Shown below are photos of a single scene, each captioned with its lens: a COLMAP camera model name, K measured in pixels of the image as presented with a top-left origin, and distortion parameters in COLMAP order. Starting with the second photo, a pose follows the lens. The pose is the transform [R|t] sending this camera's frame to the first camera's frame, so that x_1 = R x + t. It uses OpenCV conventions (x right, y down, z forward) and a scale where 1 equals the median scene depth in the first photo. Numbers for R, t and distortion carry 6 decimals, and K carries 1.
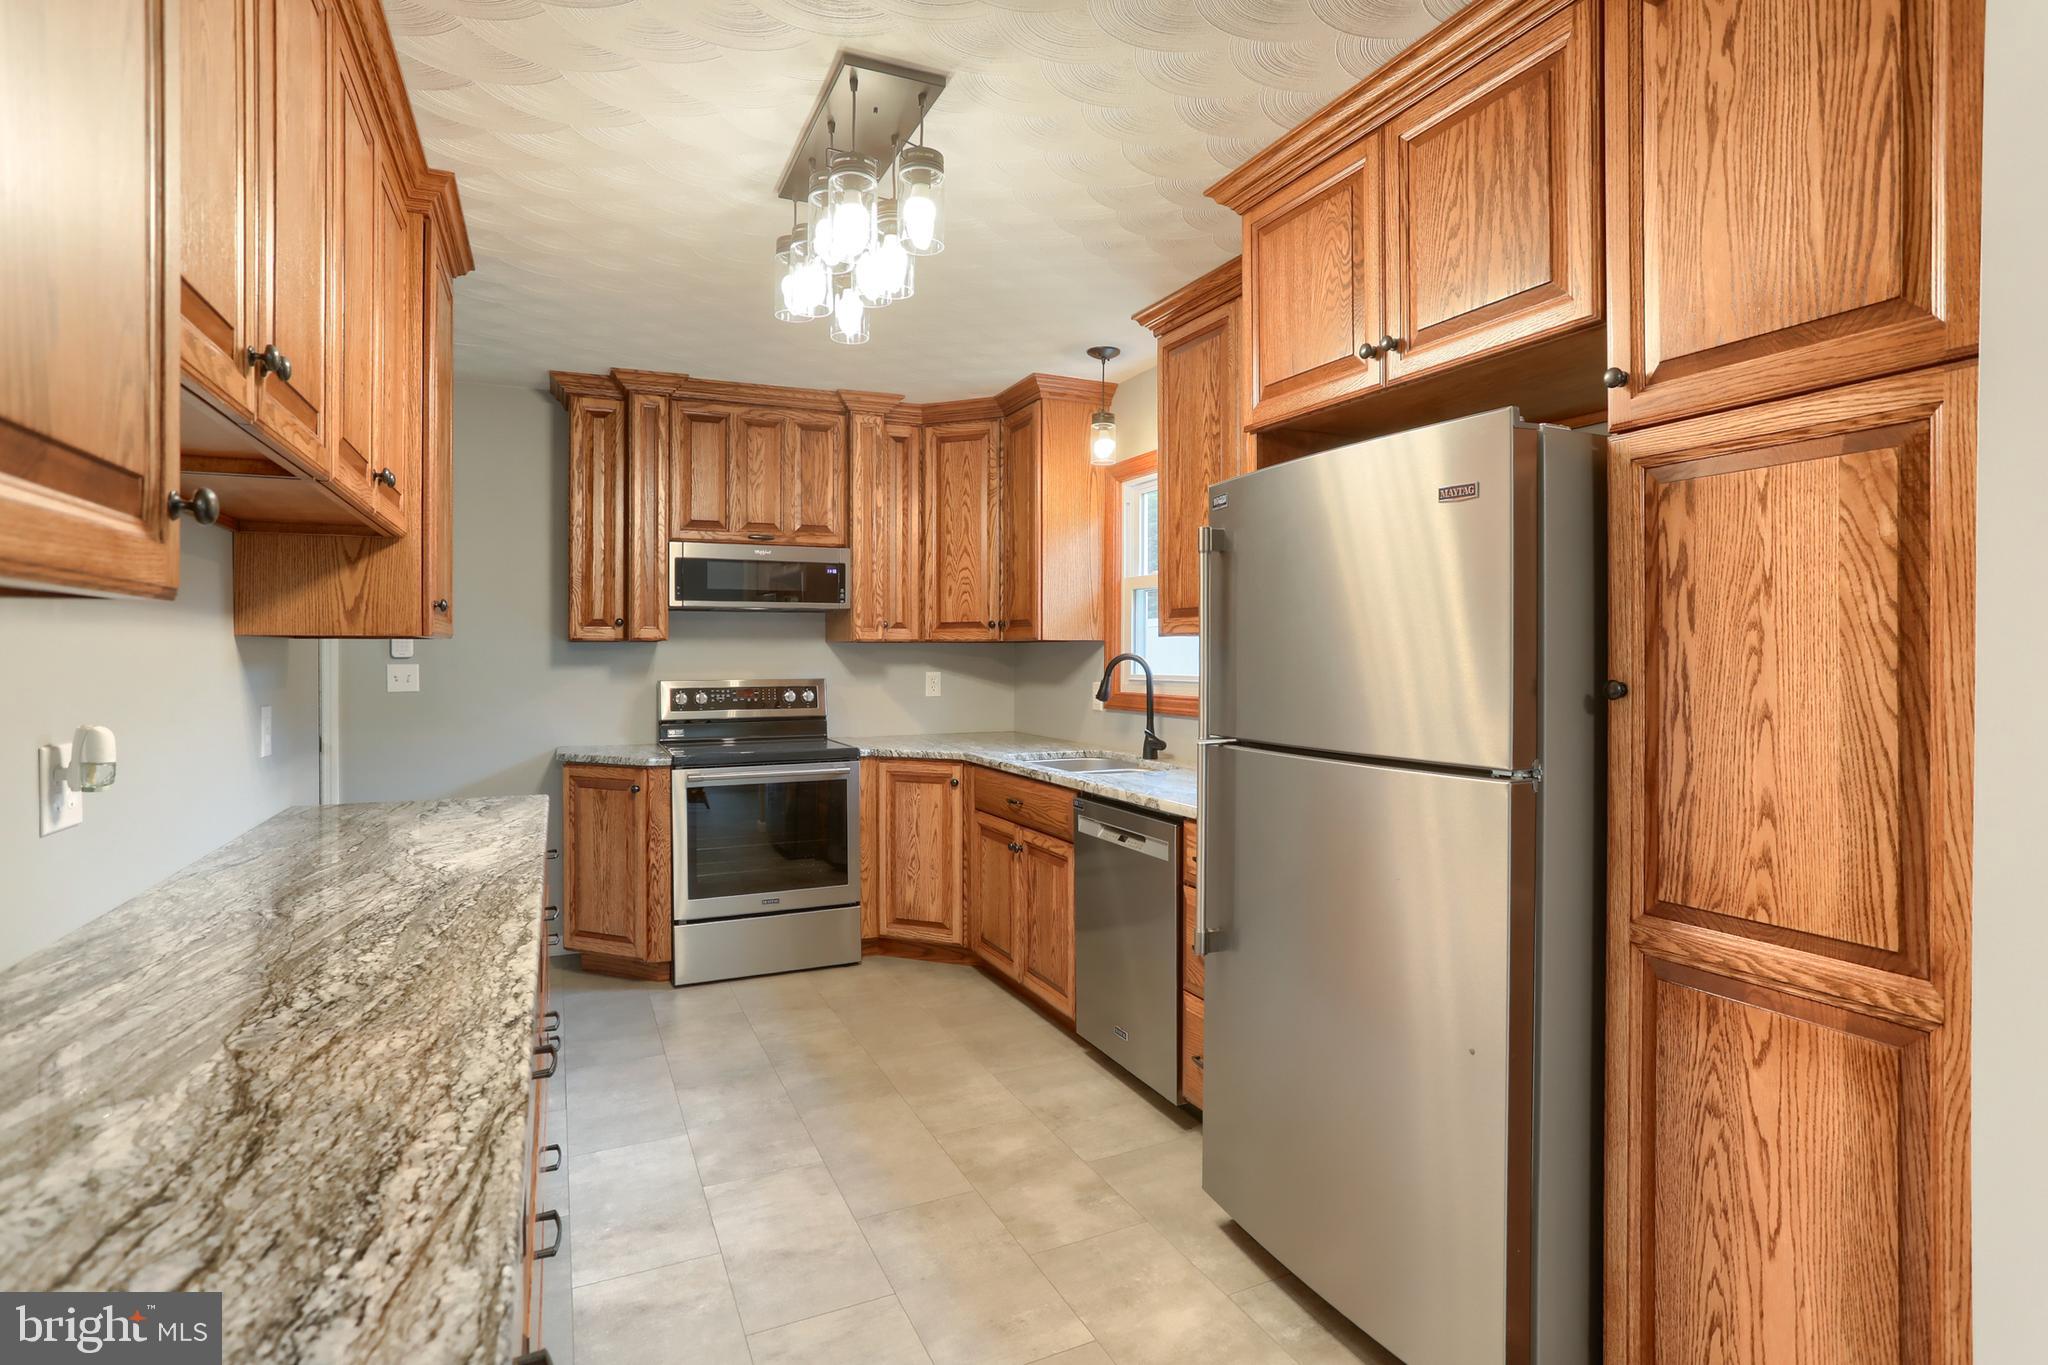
lens RADIAL K [[1032.1, 0, 1040.3], [0, 1032.1, 658.1], [0, 0, 1]] dist [-0.056900, 0.033307]
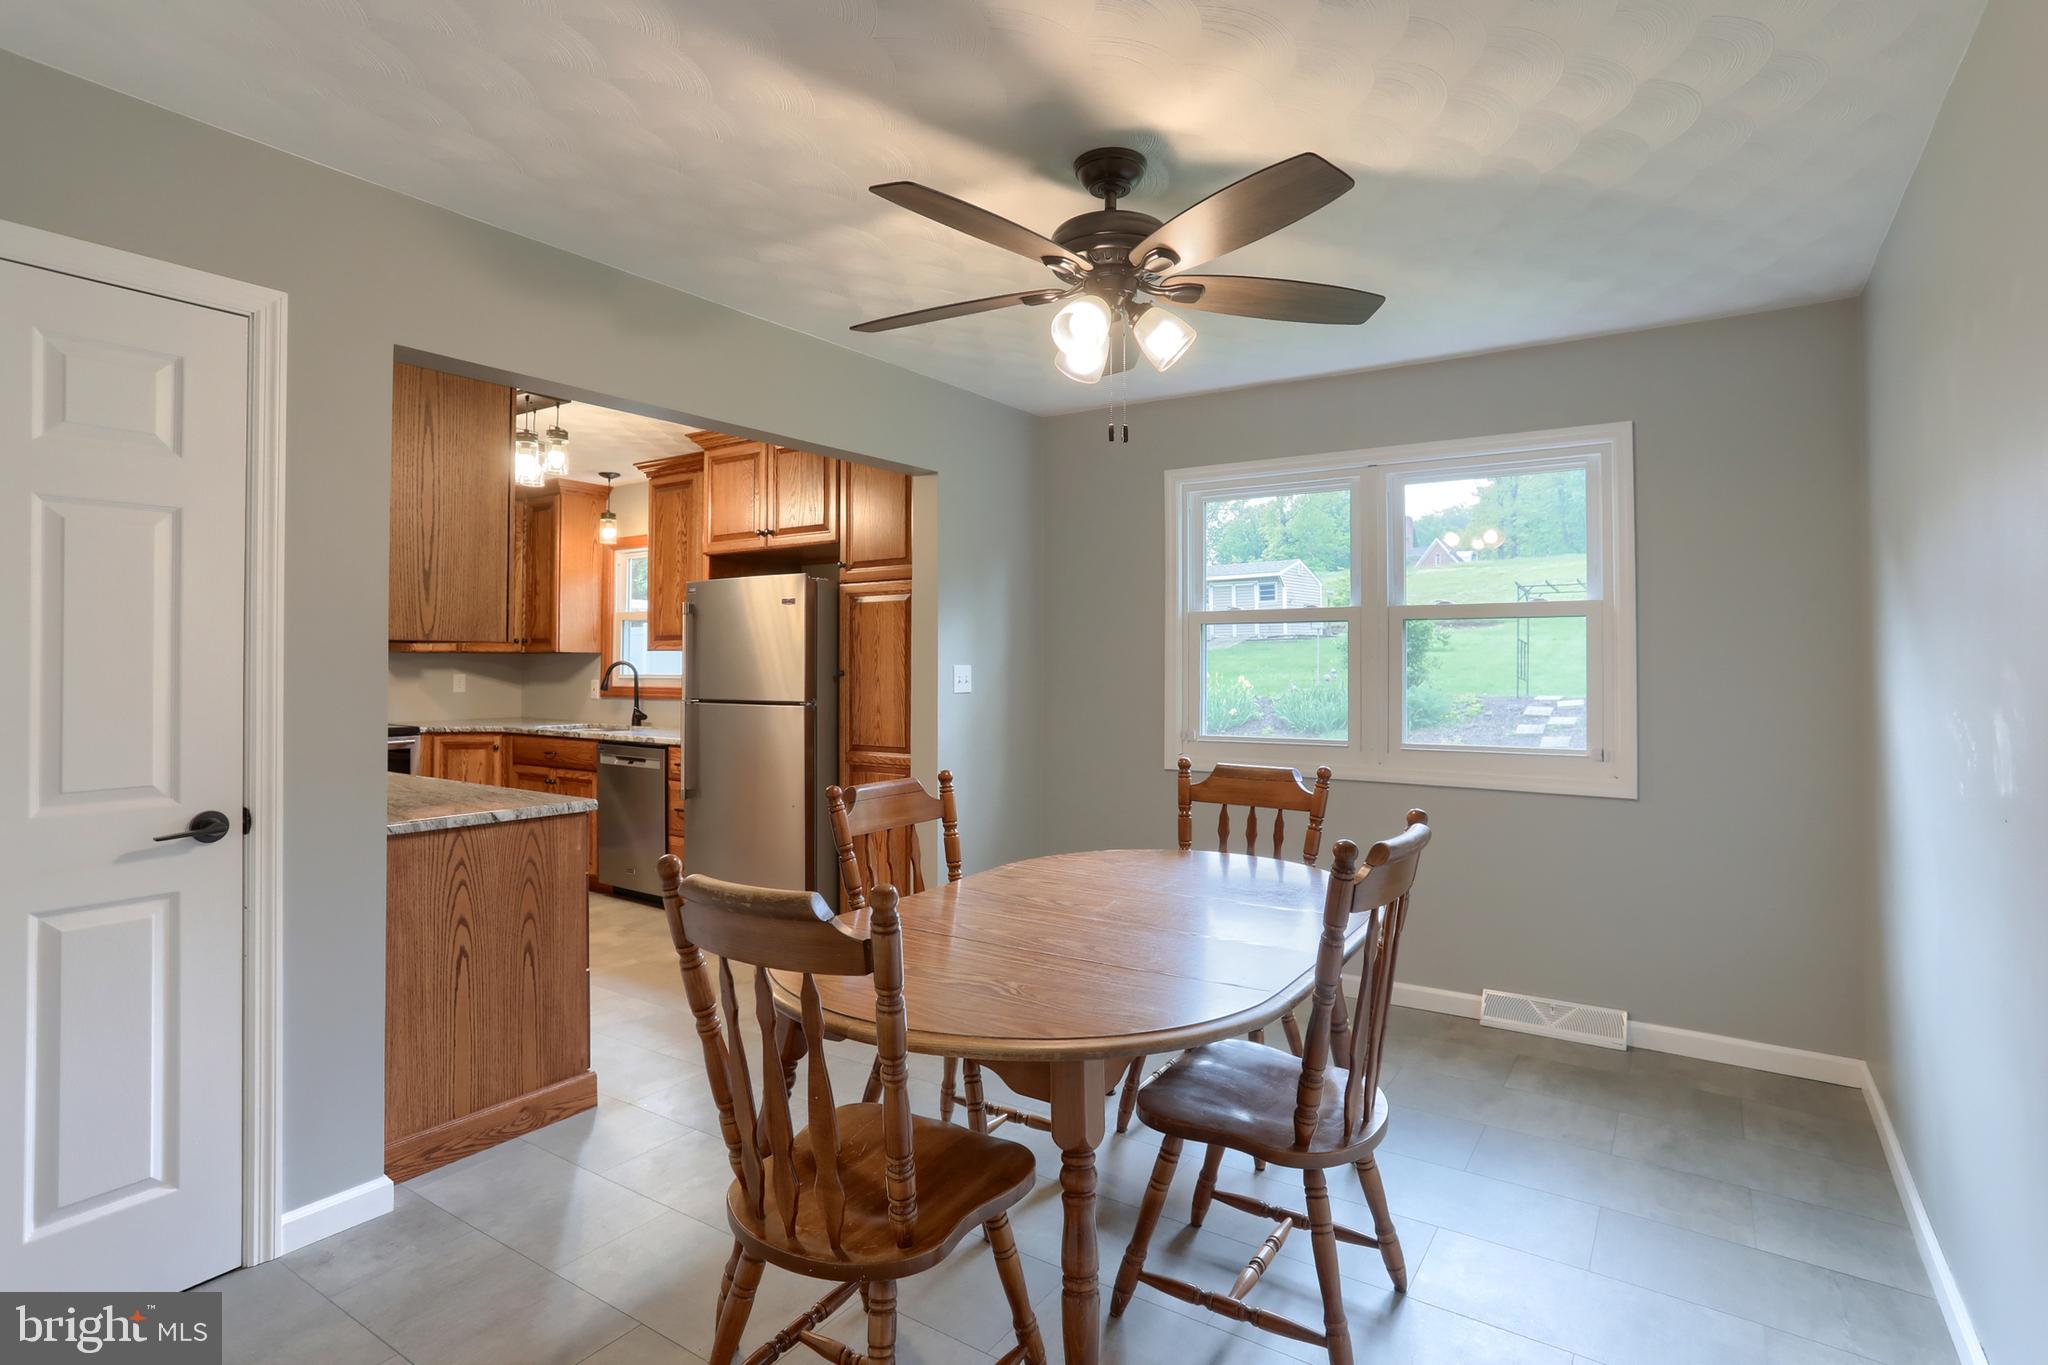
lens RADIAL K [[1032.1, 0, 1040.3], [0, 1032.1, 658.1], [0, 0, 1]] dist [-0.056900, 0.033307]
pose [[0.857440, 0.006242, 0.514546, -0.220234], [-0.000790, 0.999941, -0.010814, 0.009670], [-0.514583, 0.008866, 0.857395, -0.876956]]
